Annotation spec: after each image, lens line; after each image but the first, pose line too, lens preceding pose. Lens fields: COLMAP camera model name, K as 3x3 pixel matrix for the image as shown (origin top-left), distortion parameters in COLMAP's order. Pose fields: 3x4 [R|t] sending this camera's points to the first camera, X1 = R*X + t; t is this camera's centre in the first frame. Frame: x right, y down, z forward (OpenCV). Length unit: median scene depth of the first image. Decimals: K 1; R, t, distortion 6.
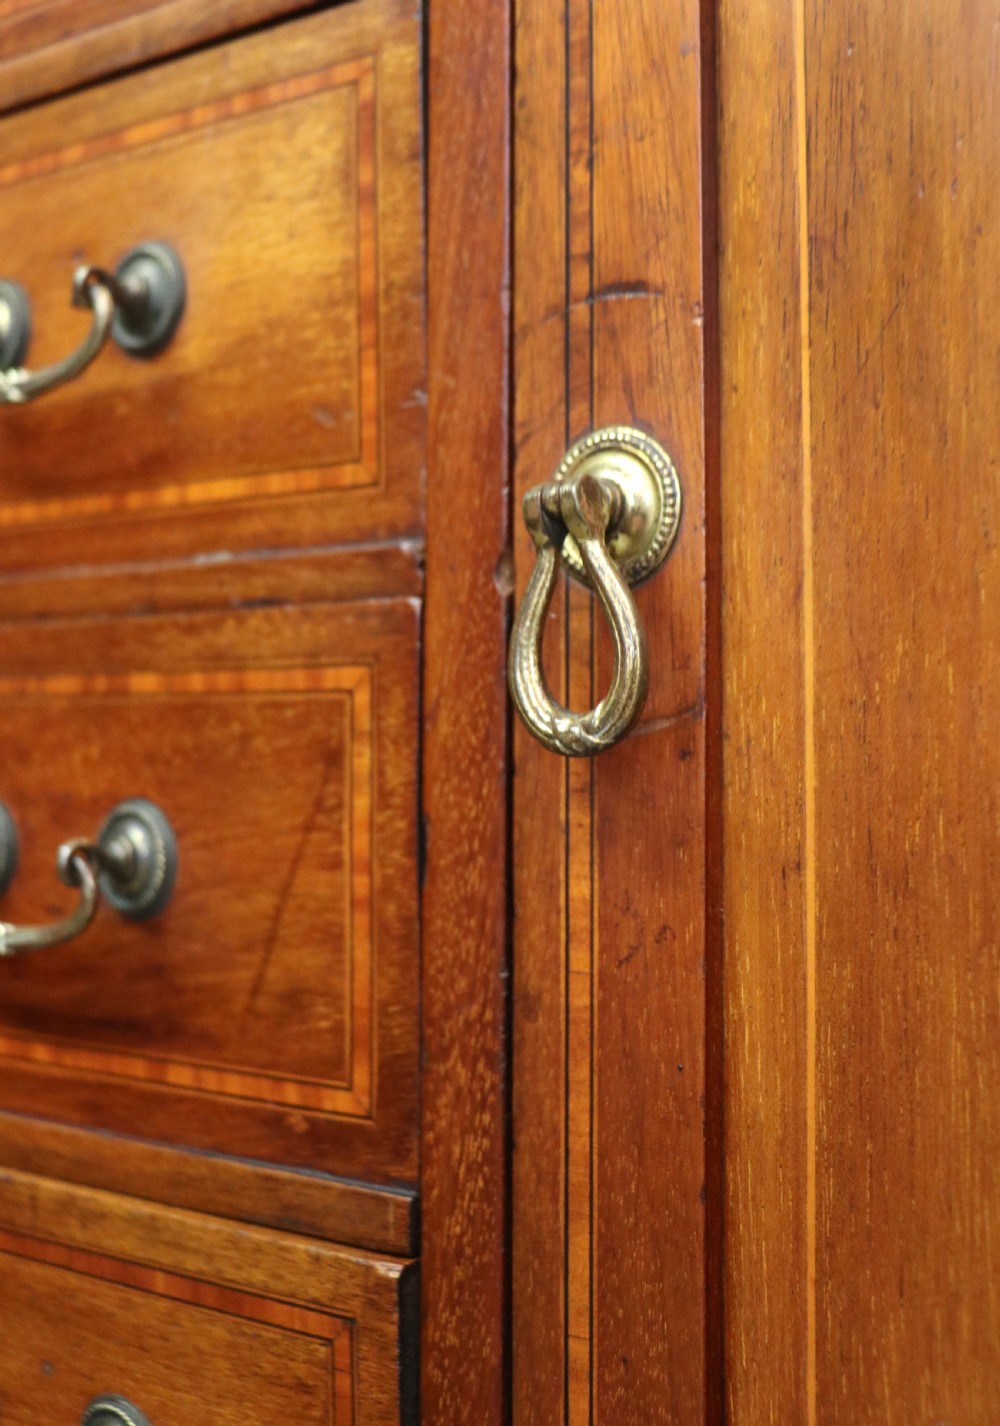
lens RADIAL K [[1860.6, 0, 508.3], [0, 1860.6, 626.6], [0, 0, 1]] dist [-0.032985, 0.000000]
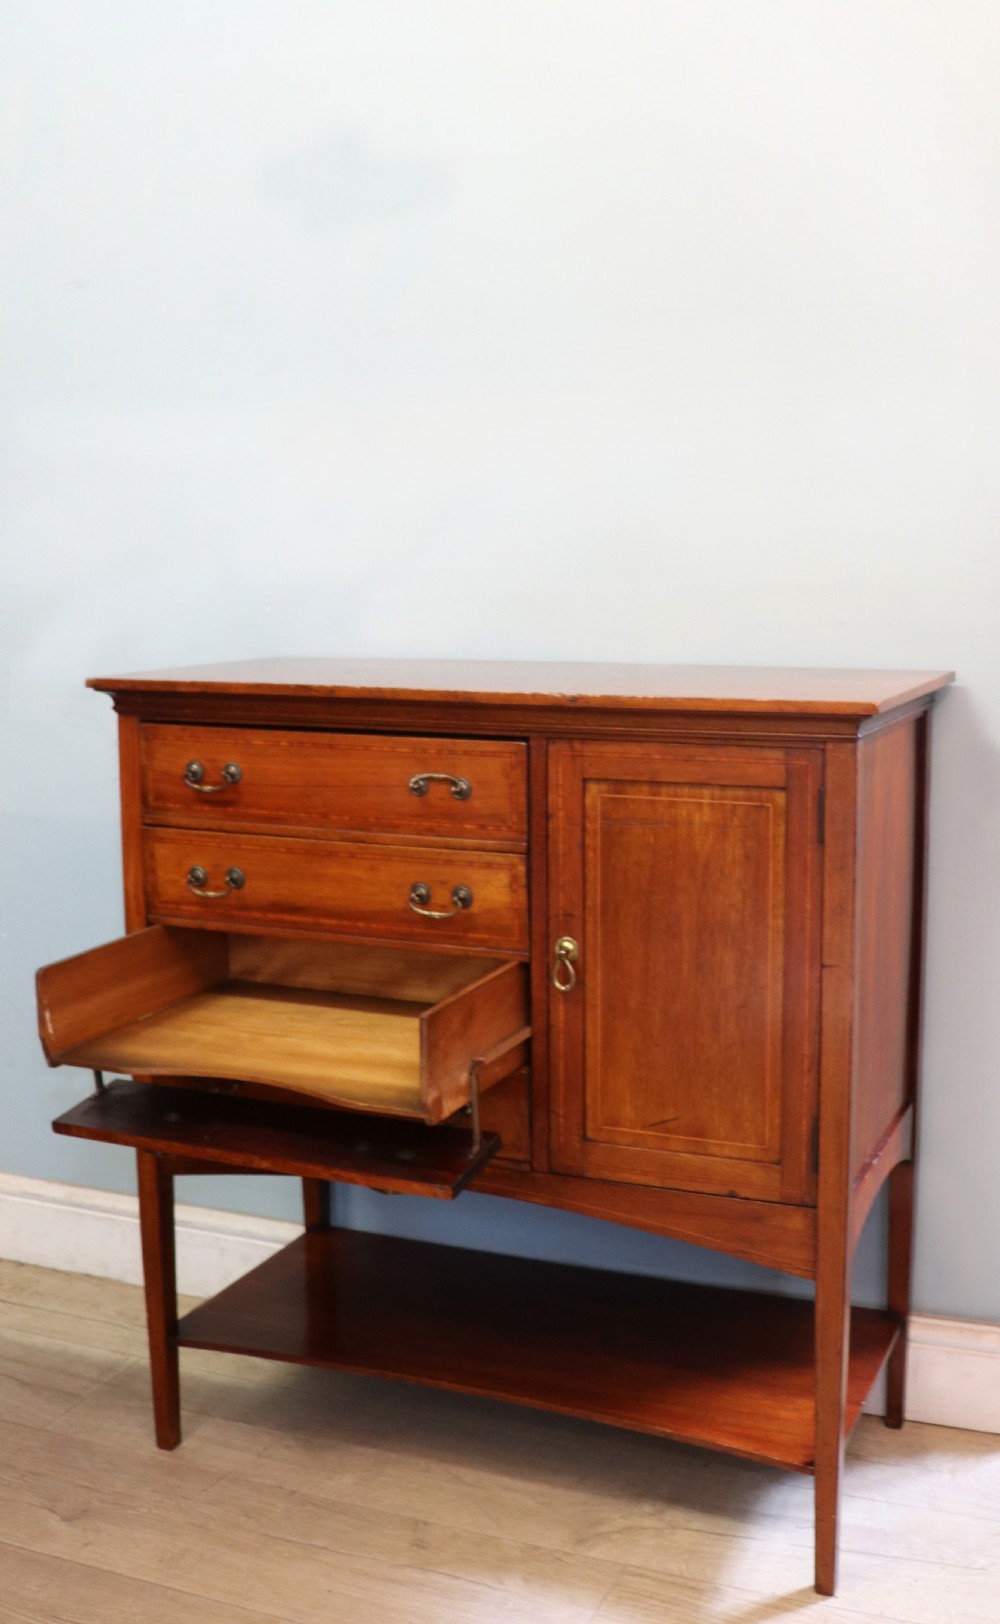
lens RADIAL K [[1665.0, 0, 618.9], [0, 1665.0, 743.7], [0, 0, 1]] dist [-0.128362, 0.000000]
pose [[0.953106, -0.038011, 0.300239, -1.310909], [-0.015528, 0.984632, 0.173951, -1.582195], [-0.302237, -0.170456, 0.937868, -3.822519]]
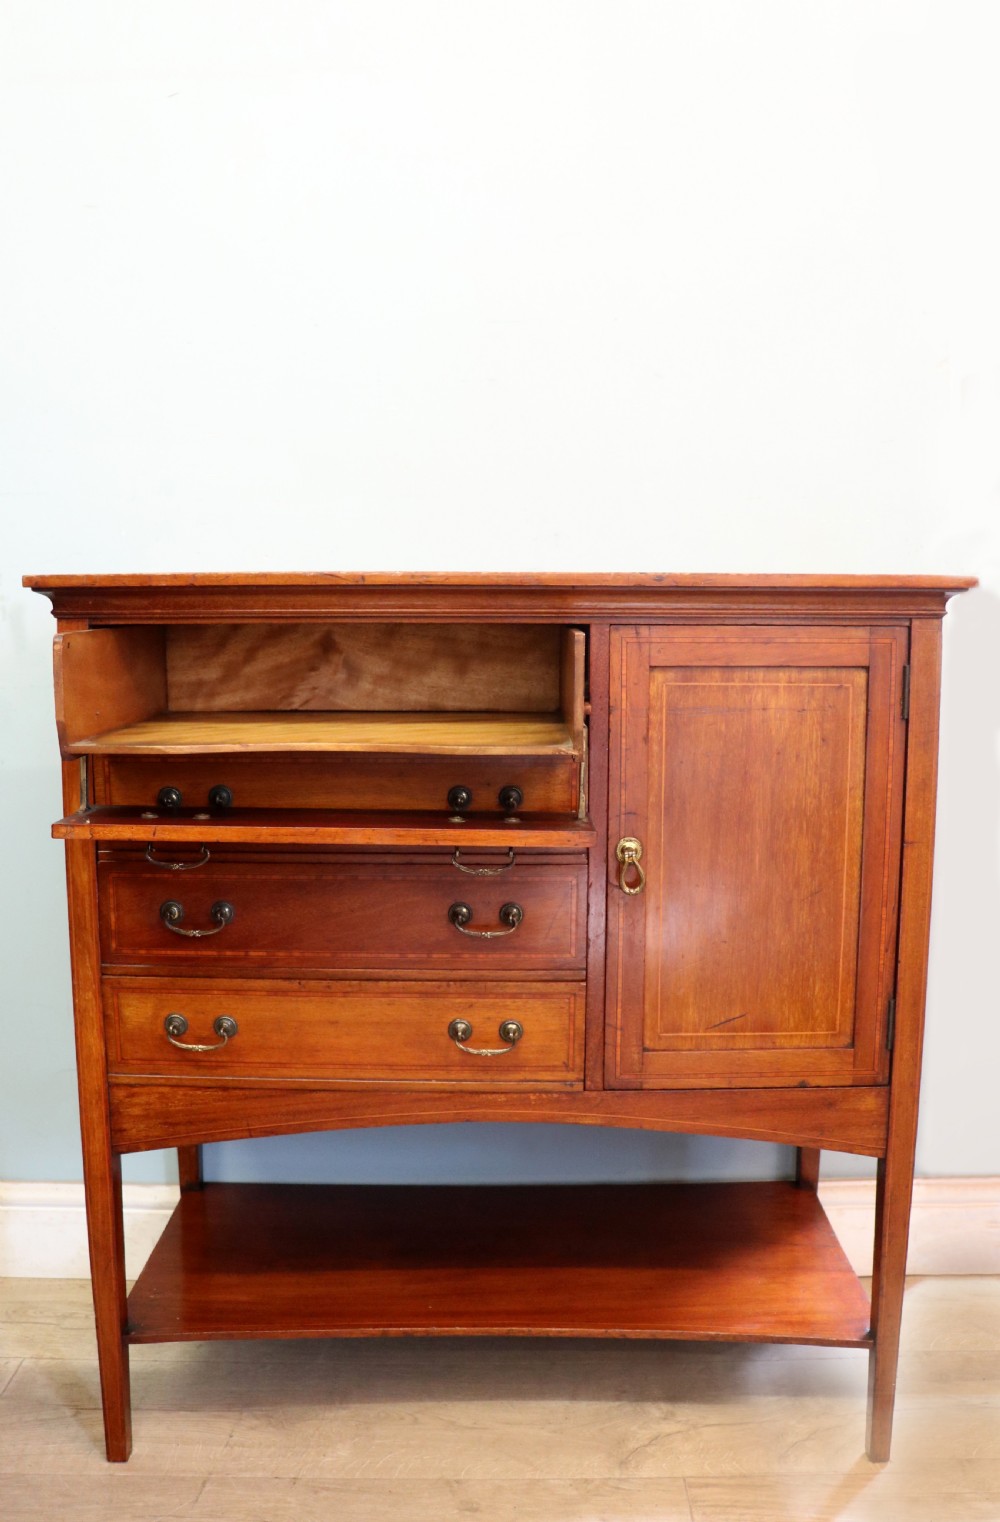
lens RADIAL K [[1289.7, 0, 497.7], [0, 1289.7, 754.8], [0, 0, 1]] dist [-0.163456, 0.098228]
pose [[0.787784, -0.072340, 0.611689, -2.519106], [-0.038976, 0.985235, 0.166713, -0.943429], [-0.614717, -0.155175, 0.773333, -1.684032]]
